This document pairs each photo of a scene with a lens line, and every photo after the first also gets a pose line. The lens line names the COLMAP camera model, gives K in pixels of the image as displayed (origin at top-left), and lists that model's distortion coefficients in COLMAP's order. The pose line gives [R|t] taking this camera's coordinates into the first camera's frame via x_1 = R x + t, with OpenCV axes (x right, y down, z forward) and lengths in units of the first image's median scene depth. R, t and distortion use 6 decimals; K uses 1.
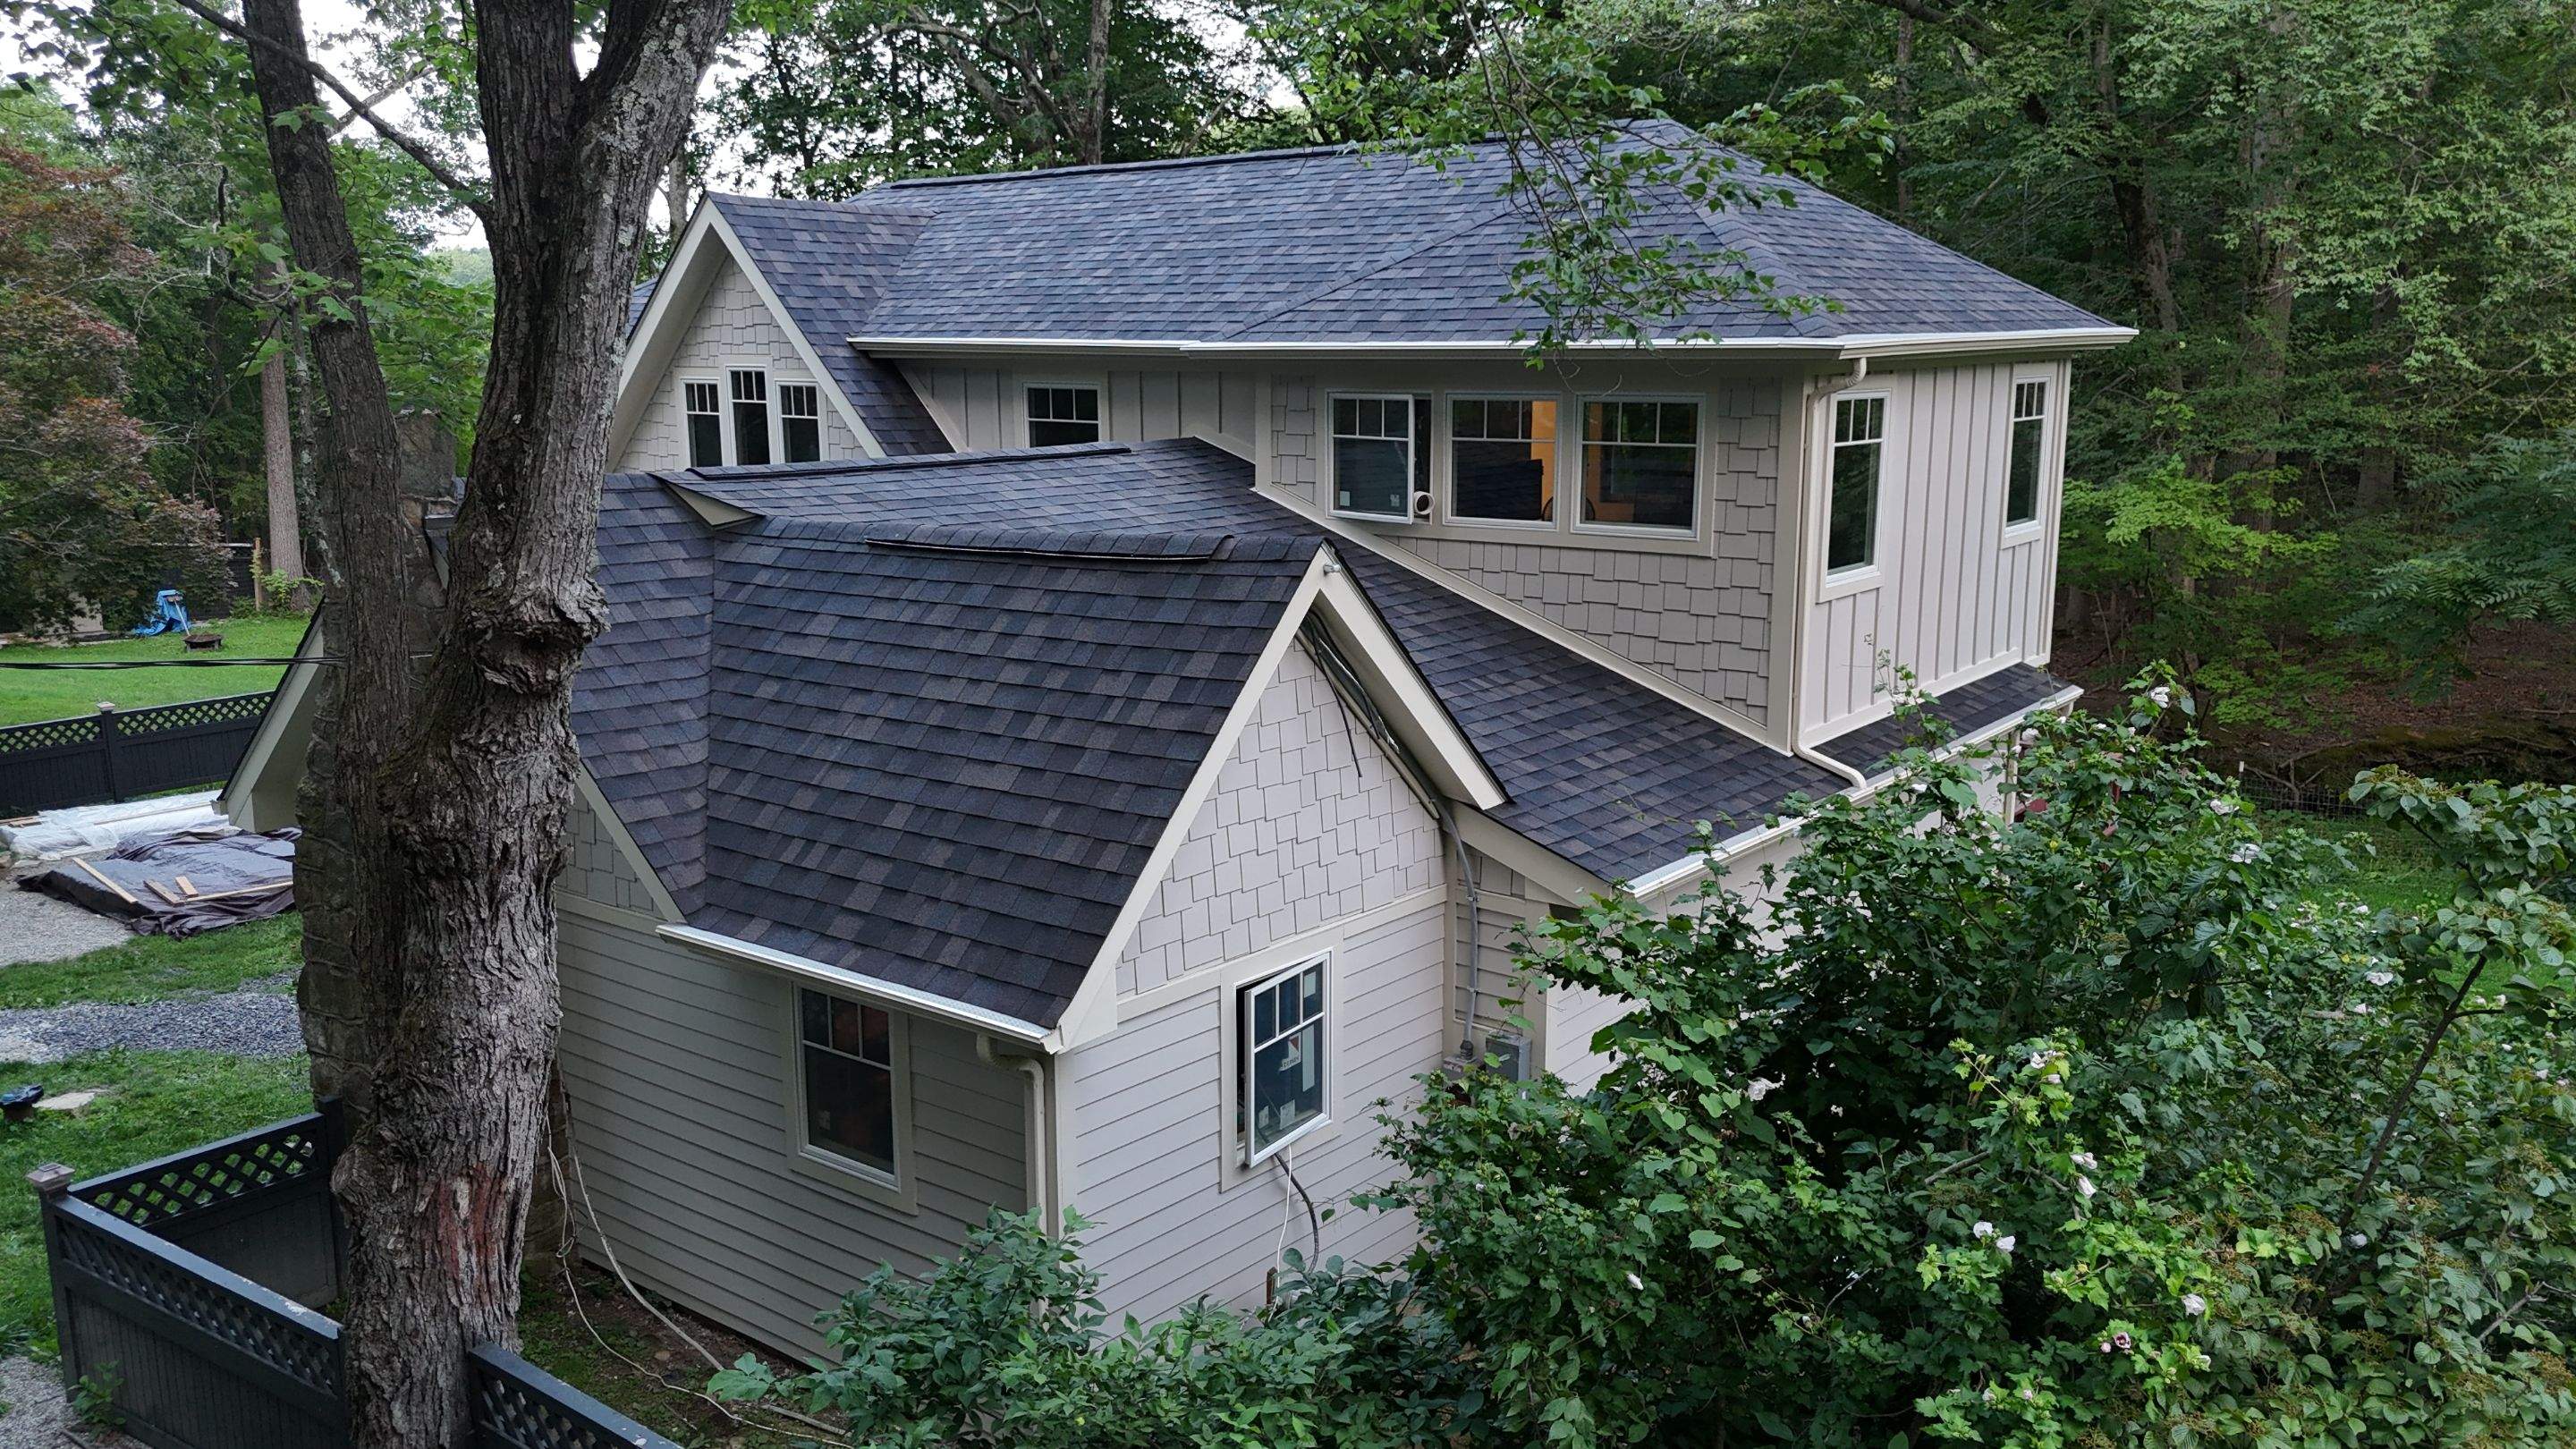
lens RADIAL K [[1910.5, 0, 1288.0], [0, 1910.5, 724.5], [0, 0, 1]] dist [0.002533, 0.000201]
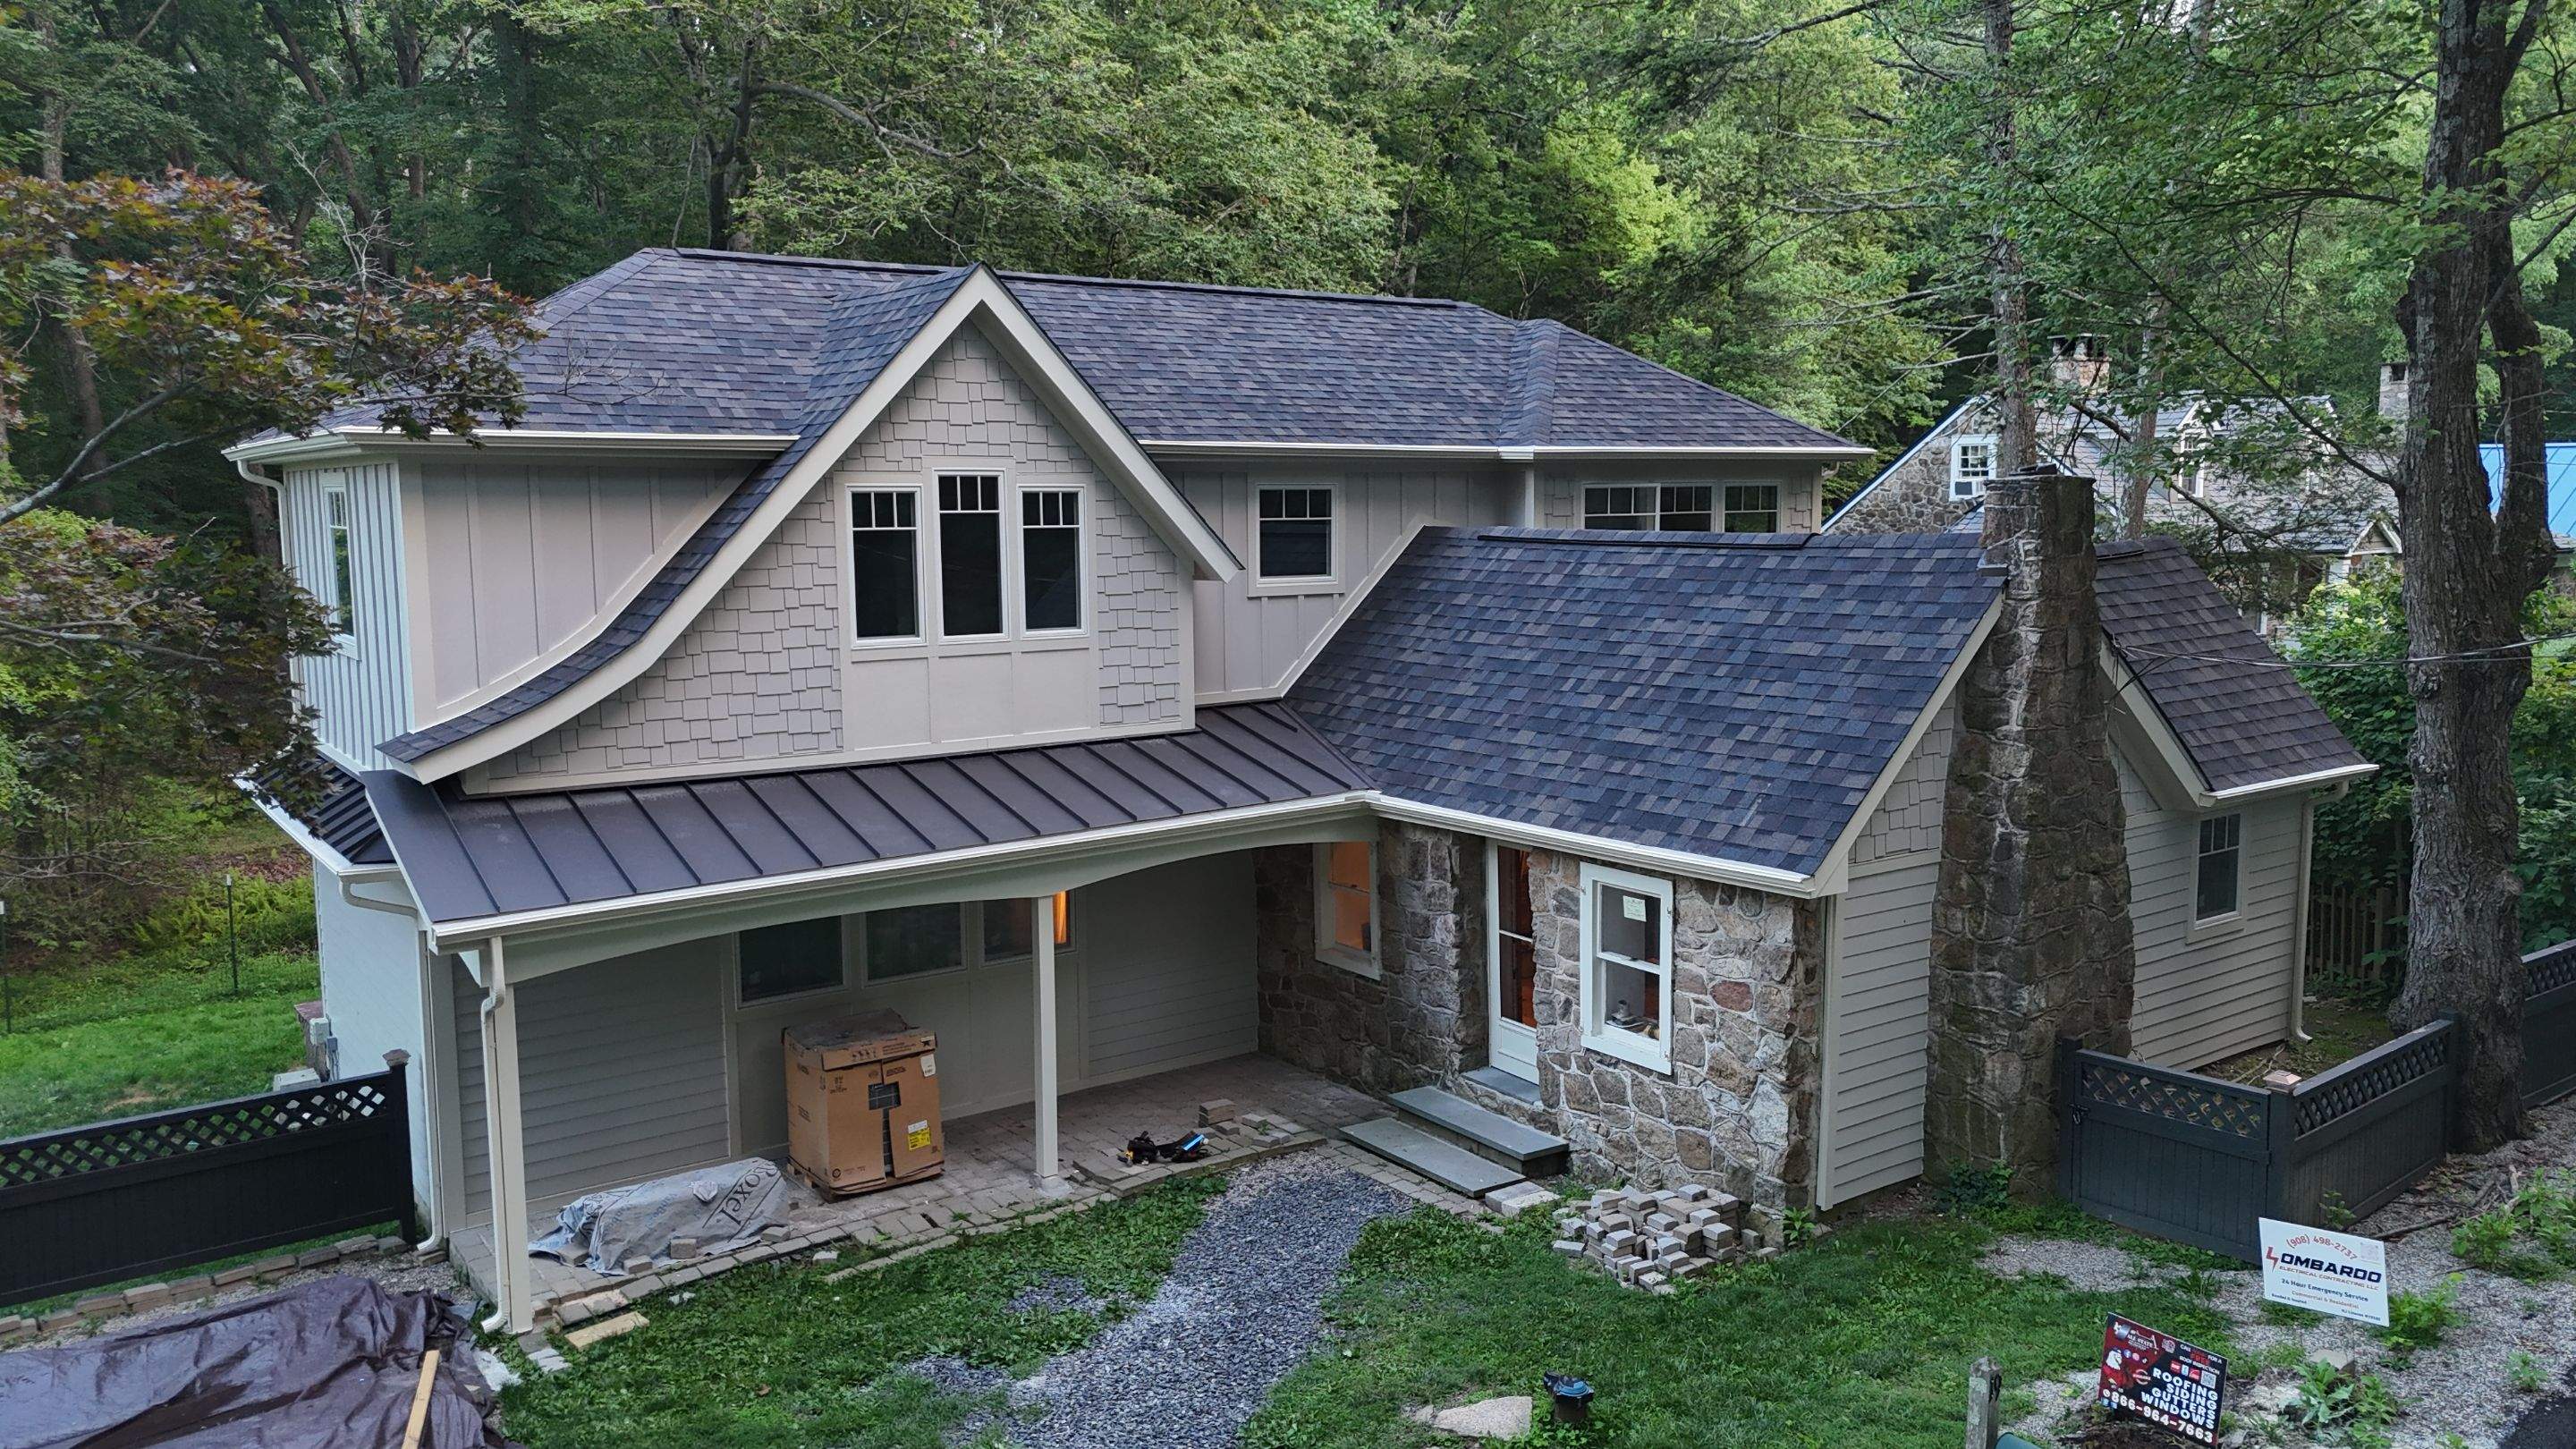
lens RADIAL K [[1910.5, 0, 1288.0], [0, 1910.5, 724.5], [0, 0, 1]] dist [0.002533, 0.000201]
pose [[0.300174, -0.142185, 0.943228, -1.089538], [0.175732, 0.980146, 0.091826, -0.130115], [-0.937557, 0.138191, 0.319201, 0.607161]]
